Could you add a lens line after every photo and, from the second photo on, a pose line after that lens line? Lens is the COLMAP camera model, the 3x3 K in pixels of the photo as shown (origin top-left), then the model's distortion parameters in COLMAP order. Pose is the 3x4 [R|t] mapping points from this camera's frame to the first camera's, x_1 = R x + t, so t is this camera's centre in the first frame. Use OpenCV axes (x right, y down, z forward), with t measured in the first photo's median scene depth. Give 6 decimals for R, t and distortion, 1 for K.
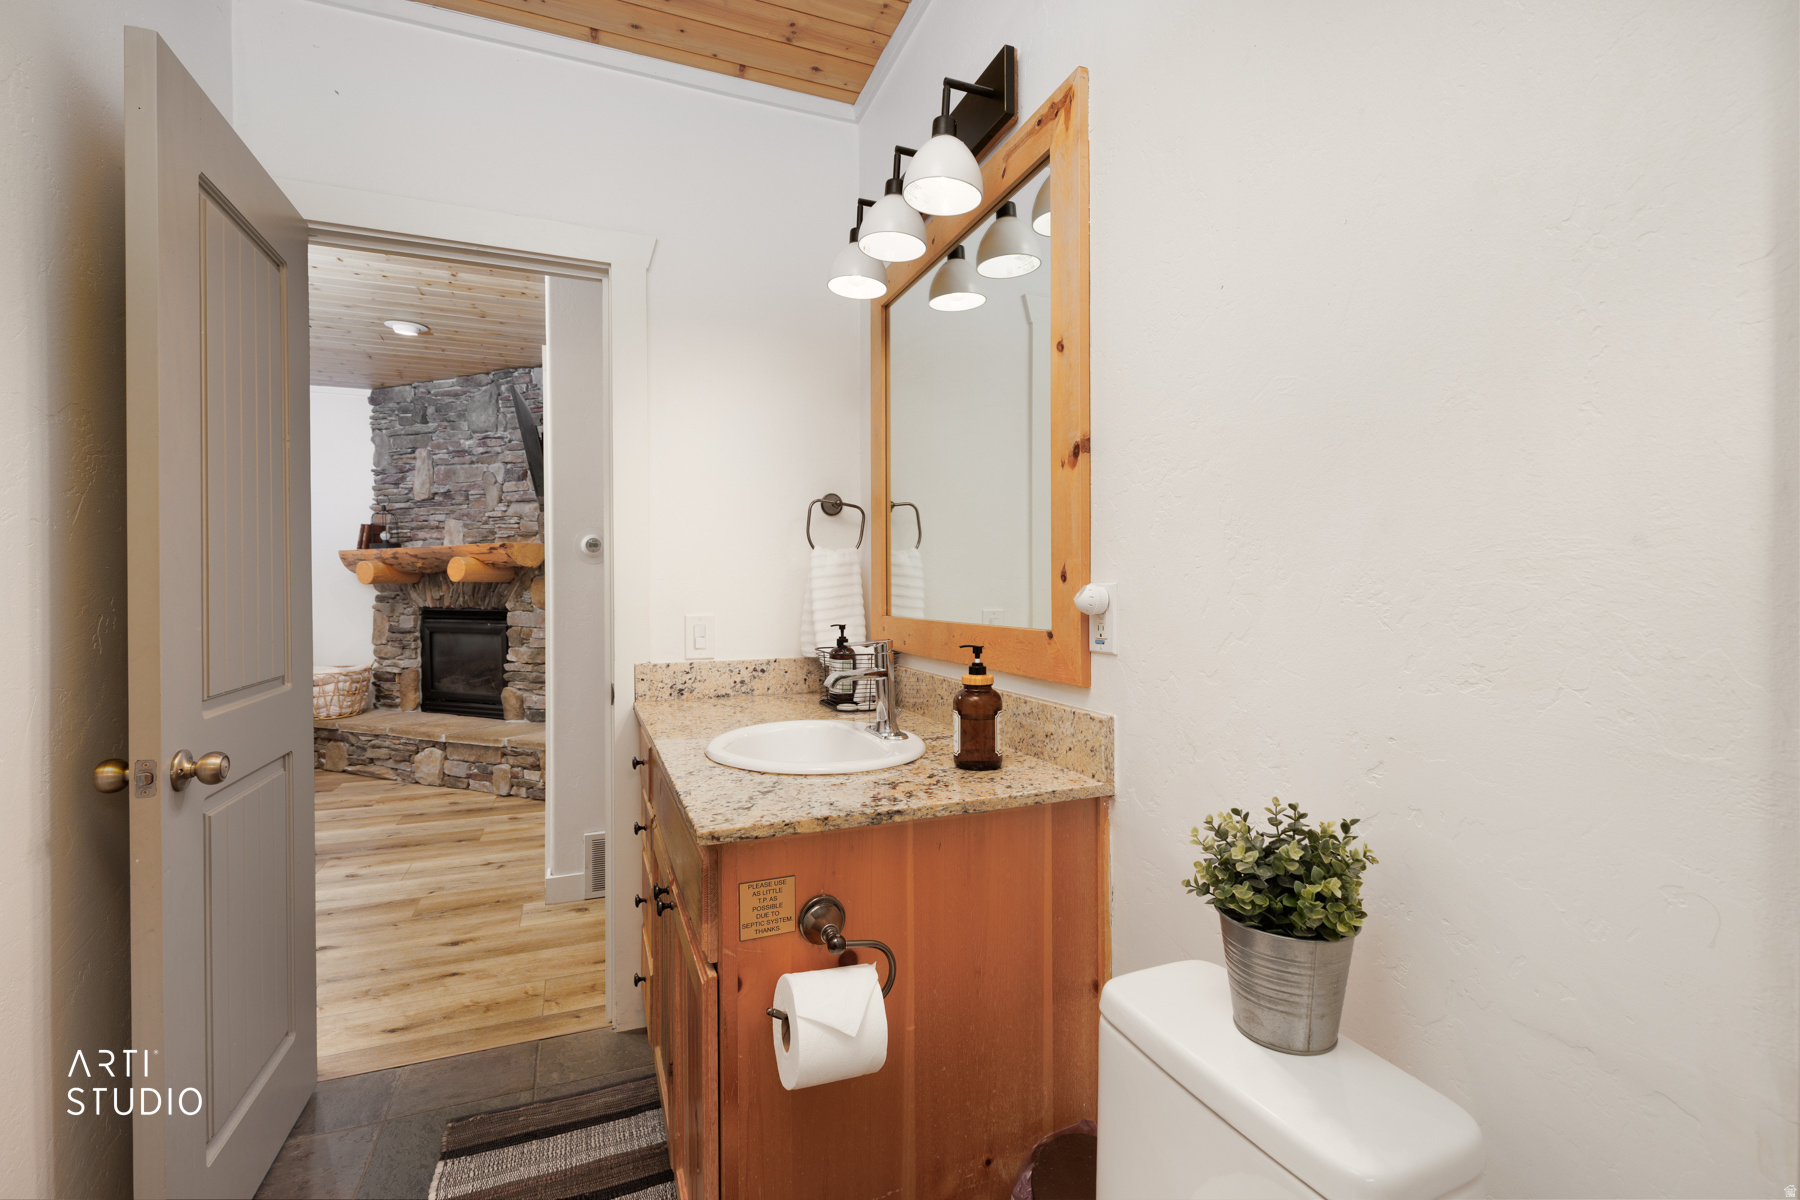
lens RADIAL K [[800.0, 0, 893.0], [0, 800.0, 592.9], [0, 0, 1]] dist [0.009696, -0.003461]
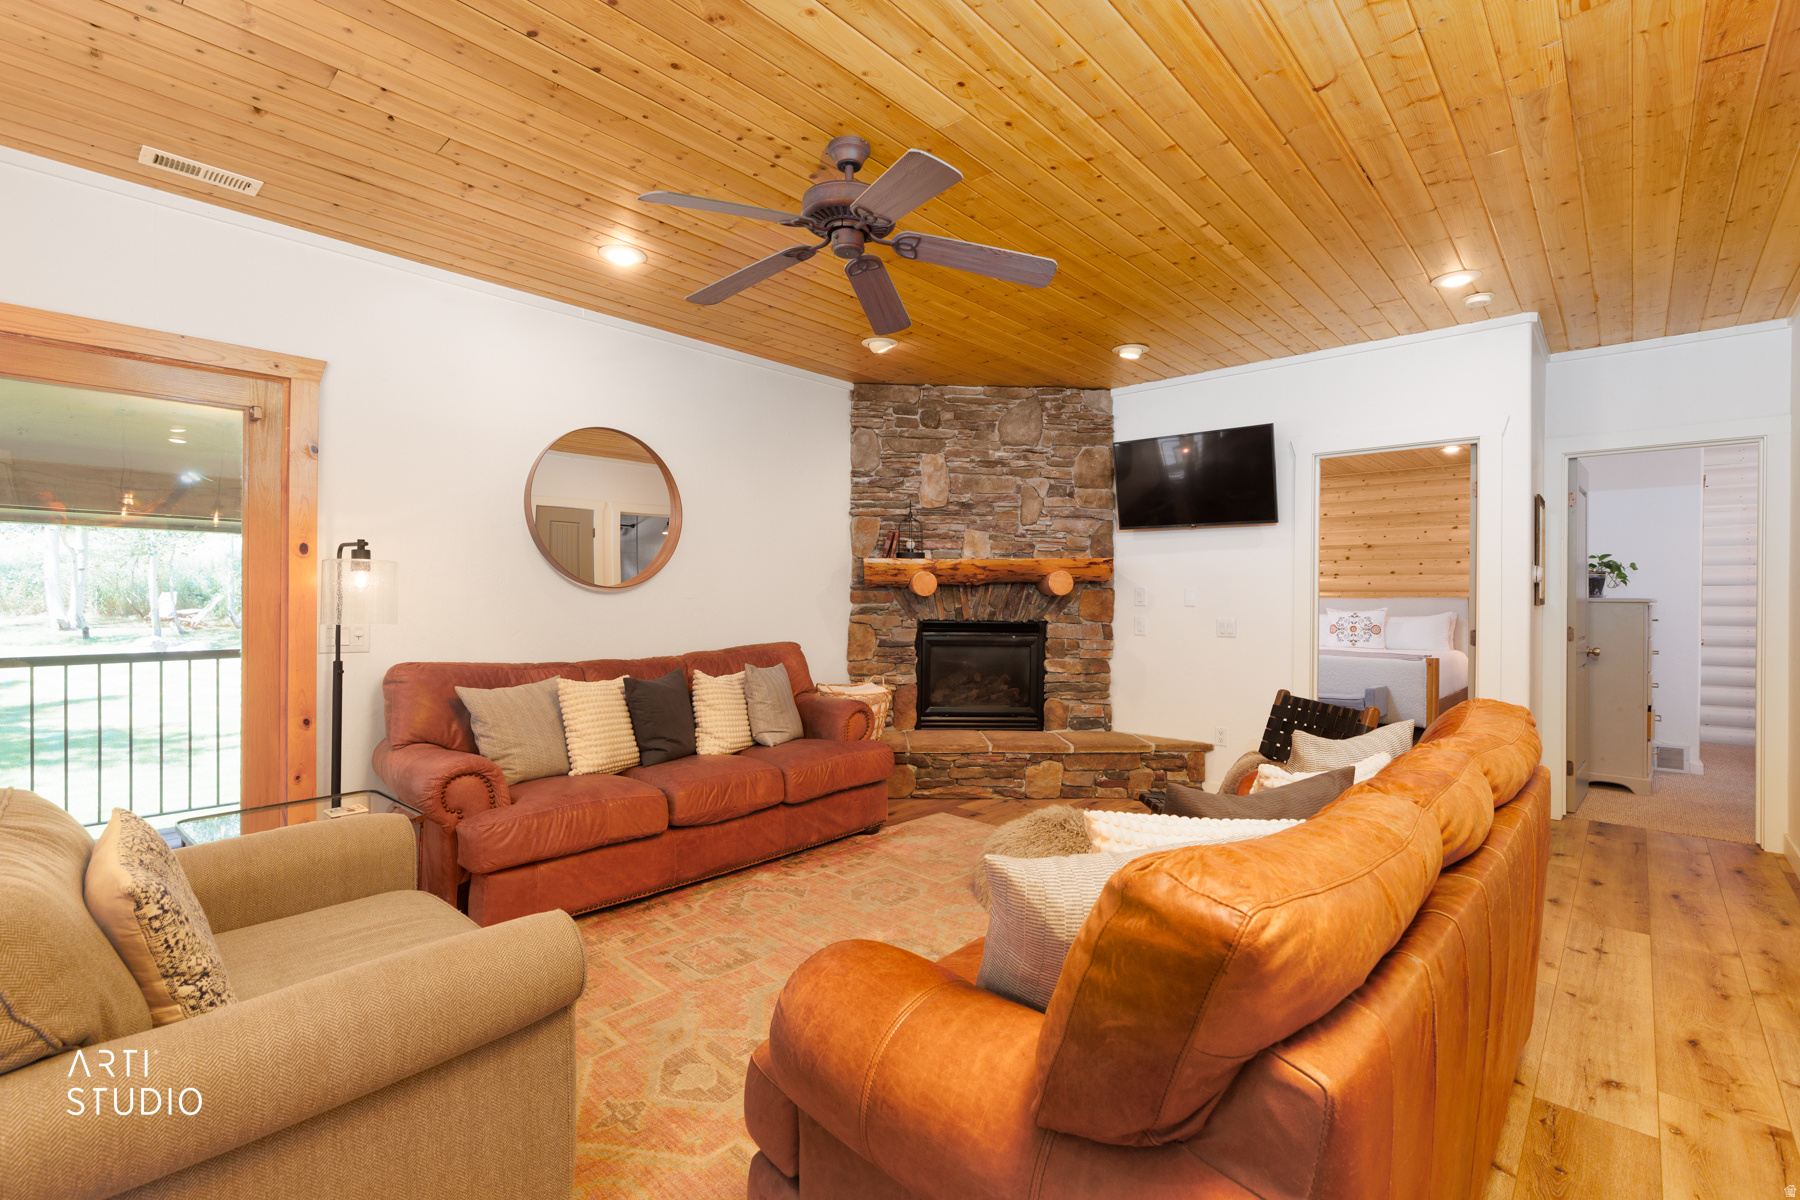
lens RADIAL K [[800.0, 0, 899.2], [0, 800.0, 595.4], [0, 0, 1]] dist [0.009696, -0.003461]
pose [[0.899049, 0.009351, 0.437747, -1.066050], [-0.007062, 0.999952, -0.006856, -0.004589], [-0.437790, 0.003073, 0.899072, 0.164002]]
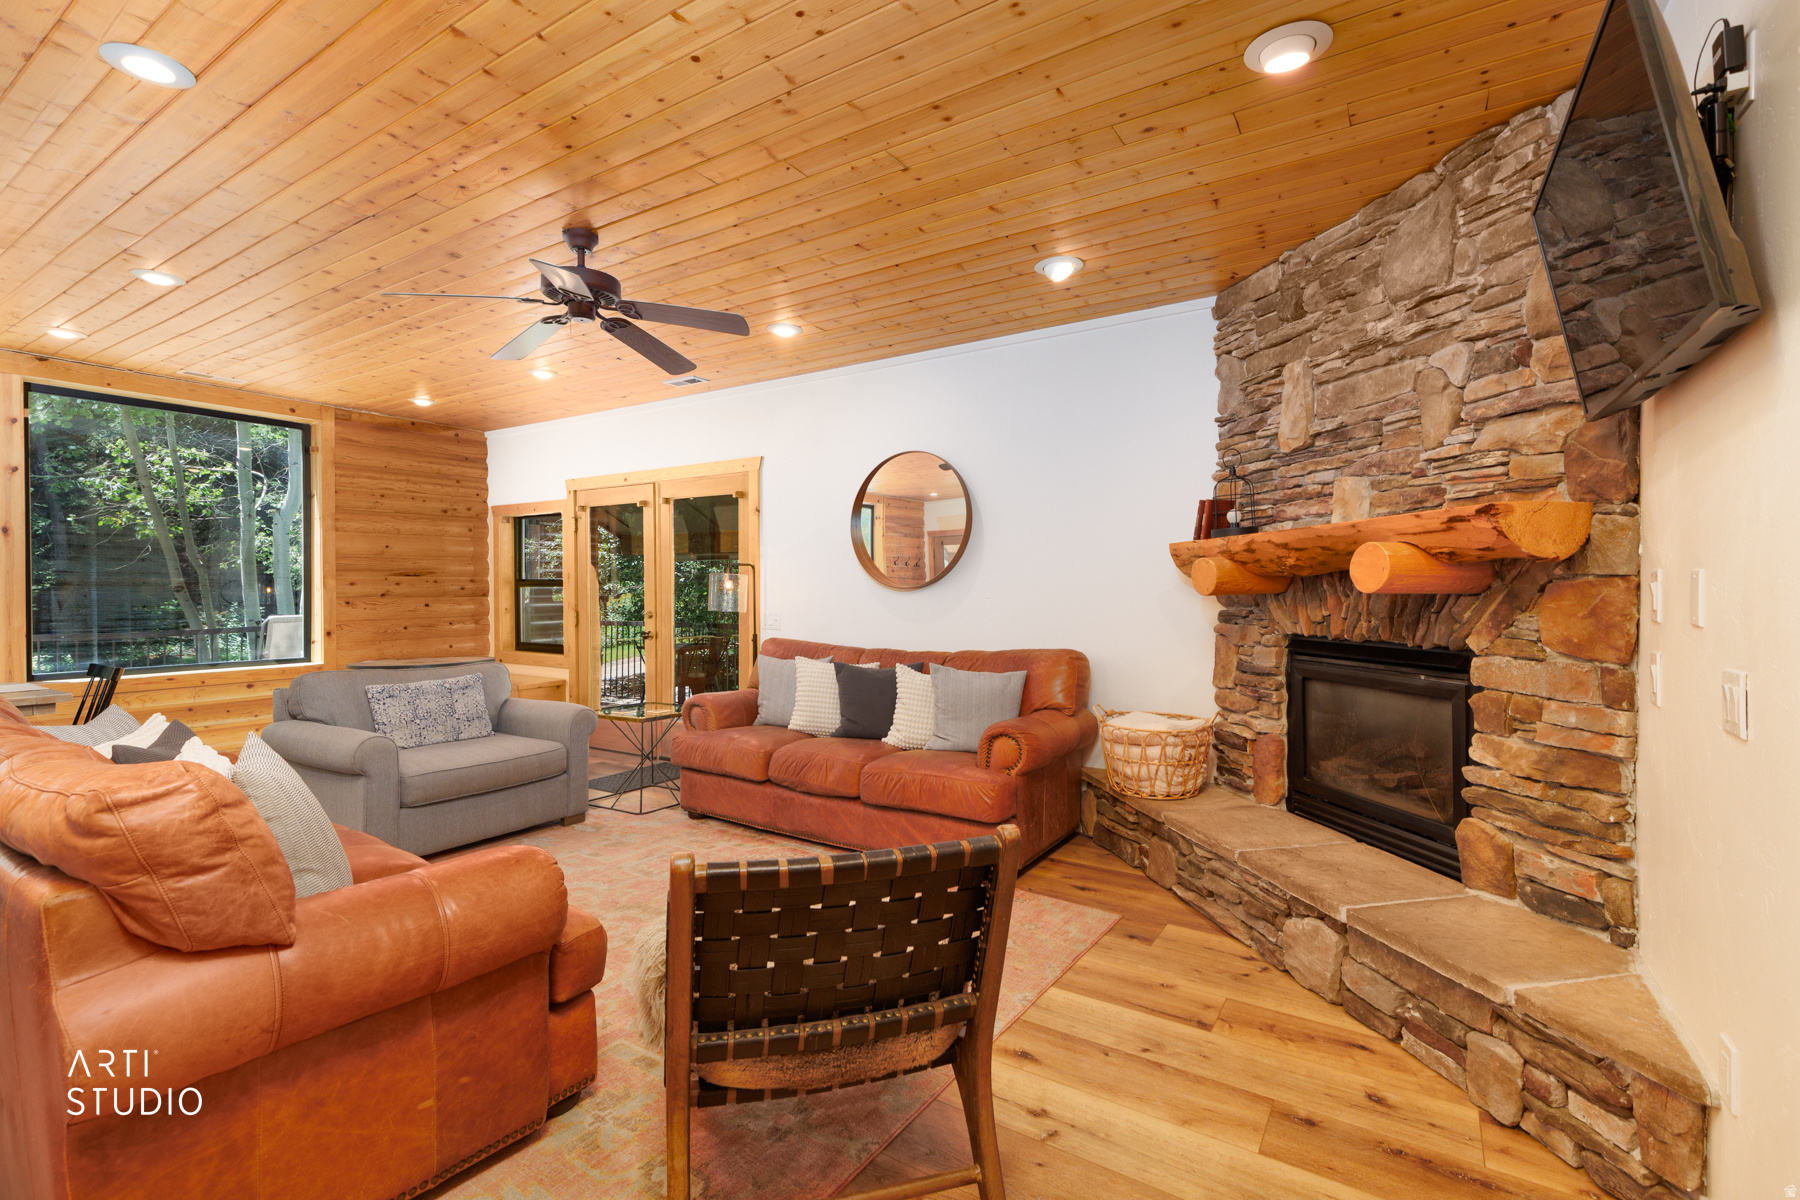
lens RADIAL K [[800.0, 0, 902.8], [0, 800.0, 594.7], [0, 0, 1]] dist [0.009696, -0.003461]
pose [[0.584537, 0.007756, -0.811330, -0.286178], [-0.009492, 0.999951, 0.002720, -0.010434], [0.811312, 0.006111, 0.584582, 0.441295]]
